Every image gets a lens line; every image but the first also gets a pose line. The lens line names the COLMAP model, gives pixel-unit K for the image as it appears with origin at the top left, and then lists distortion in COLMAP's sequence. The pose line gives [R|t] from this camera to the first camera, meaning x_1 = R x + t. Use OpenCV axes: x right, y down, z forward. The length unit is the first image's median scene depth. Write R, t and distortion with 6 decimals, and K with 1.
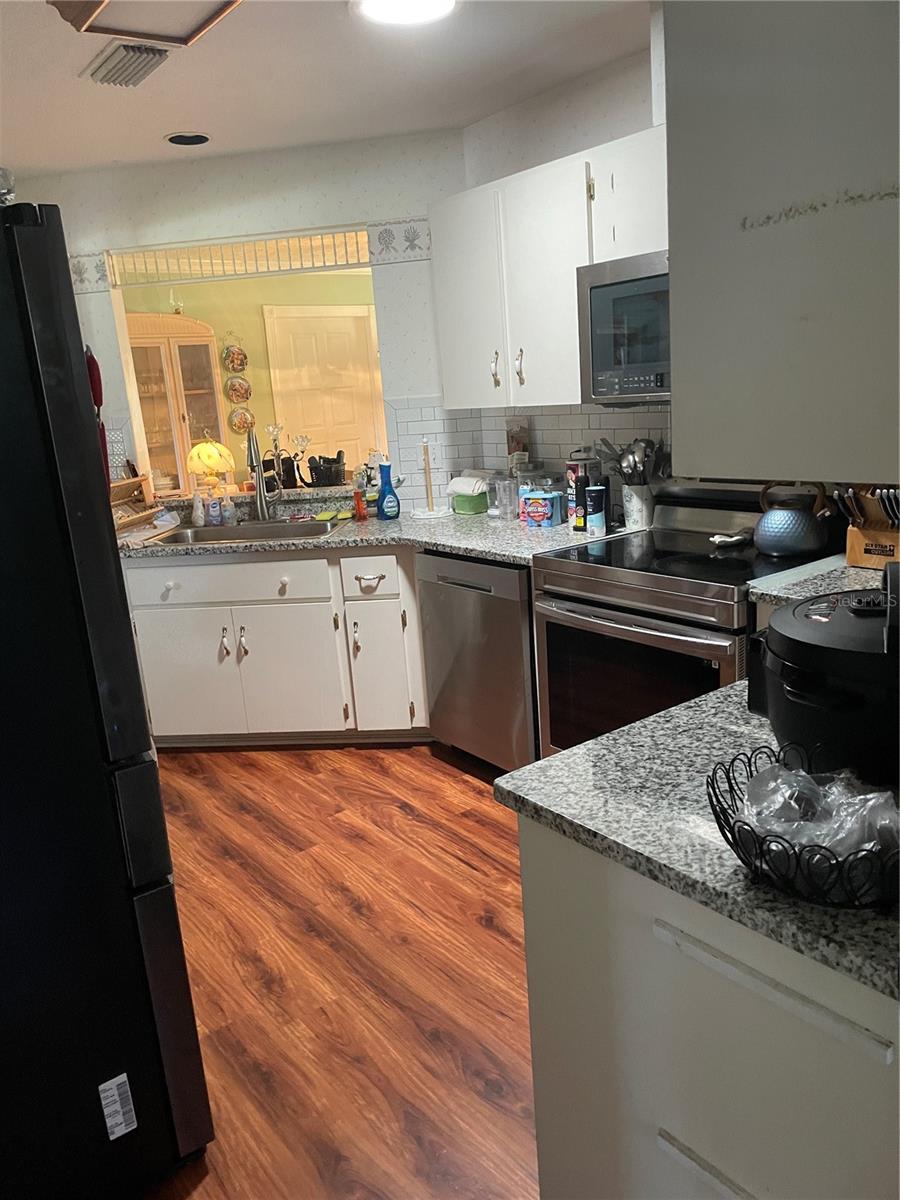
lens RADIAL K [[913.0, 0, 453.3], [0, 913.0, 600.7], [0, 0, 1]] dist [0.086717, -0.117978]
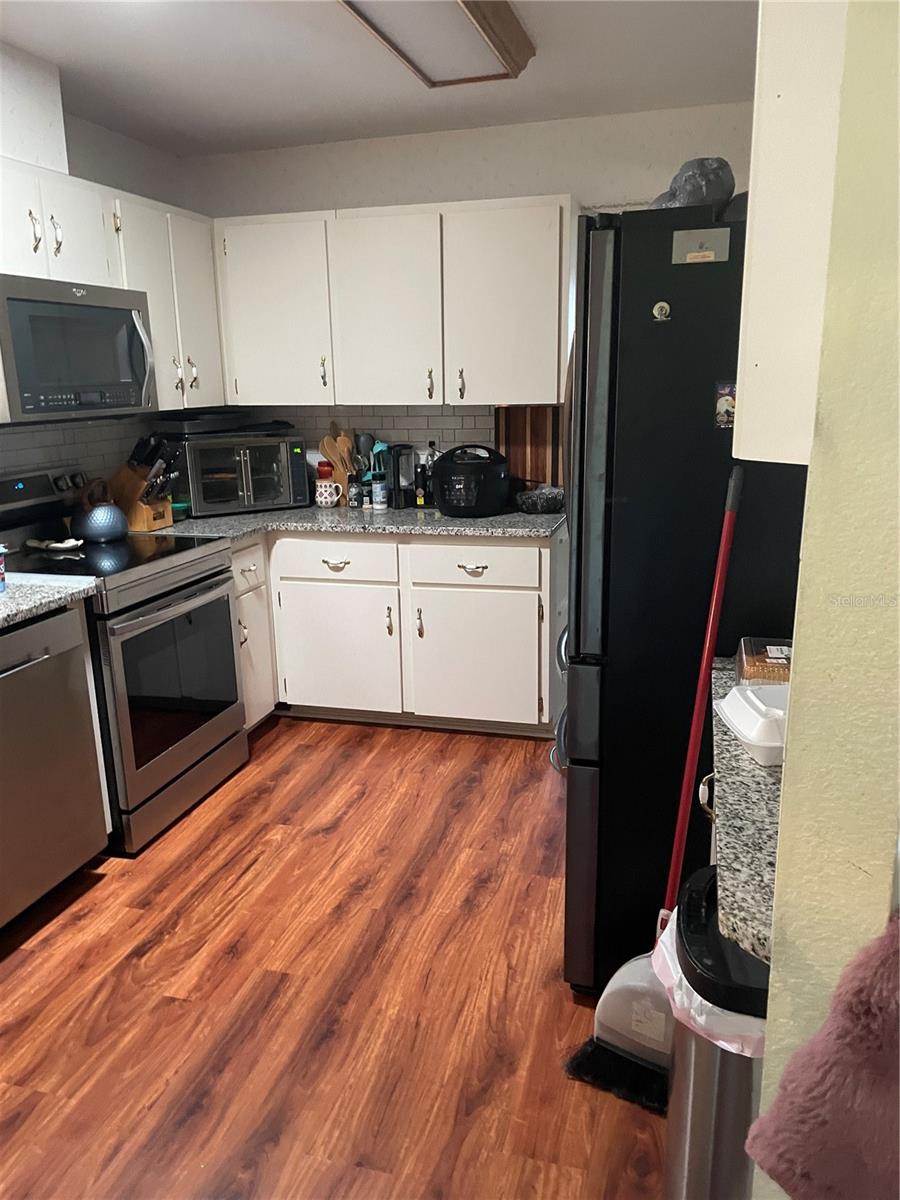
lens RADIAL K [[870.1, 0, 450.0], [0, 870.1, 600.0], [0, 0, 1]] dist [-0.000227, -0.001122]
pose [[-0.594914, -0.113626, 0.795717, -0.879529], [0.252609, 0.913369, 0.319288, -0.237102], [-0.763063, 0.390955, -0.514673, 1.275130]]
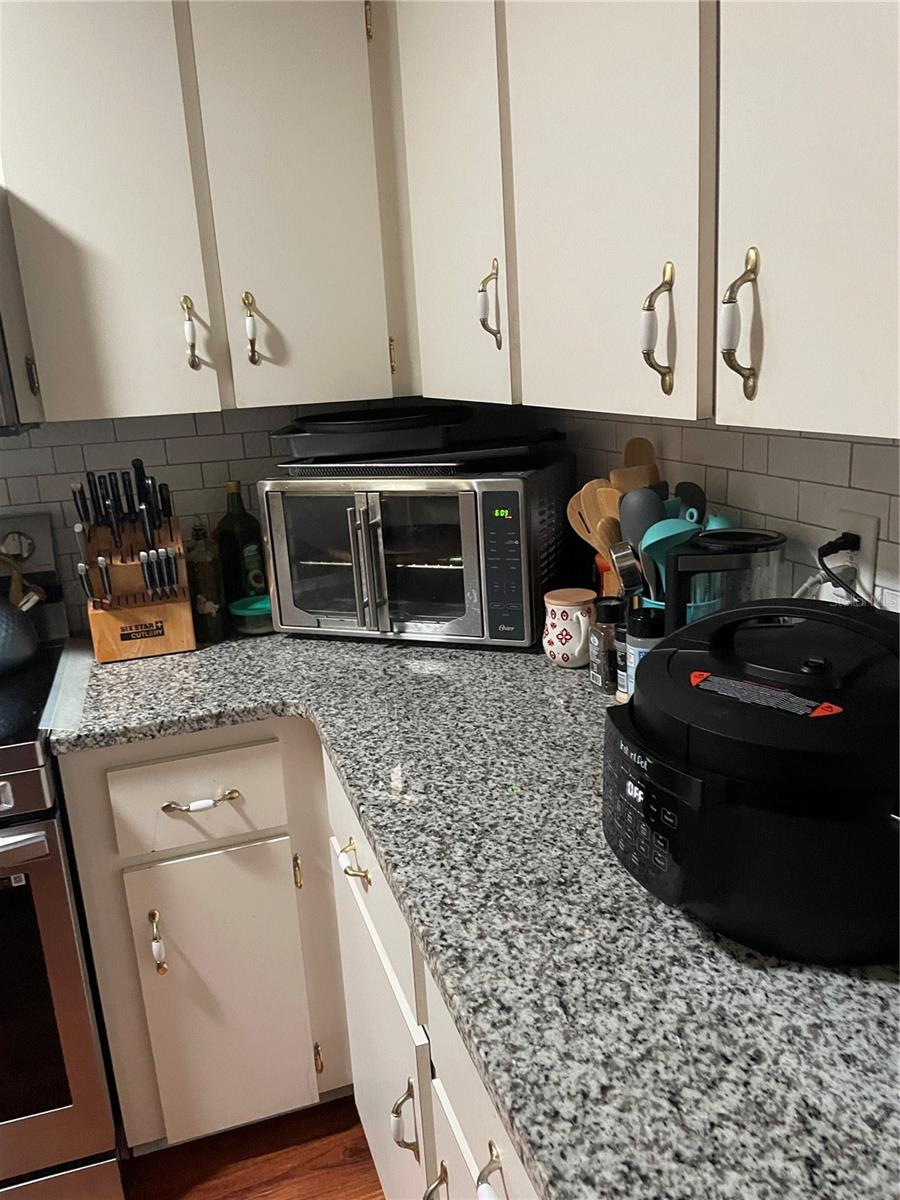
lens RADIAL K [[913.0, 0, 453.3], [0, 913.0, 600.7], [0, 0, 1]] dist [0.086717, -0.117978]
pose [[0.348368, -0.195932, 0.916652, -0.113127], [0.259728, 0.959797, 0.106446, -0.082695], [-0.900656, 0.200998, 0.385251, 0.432745]]
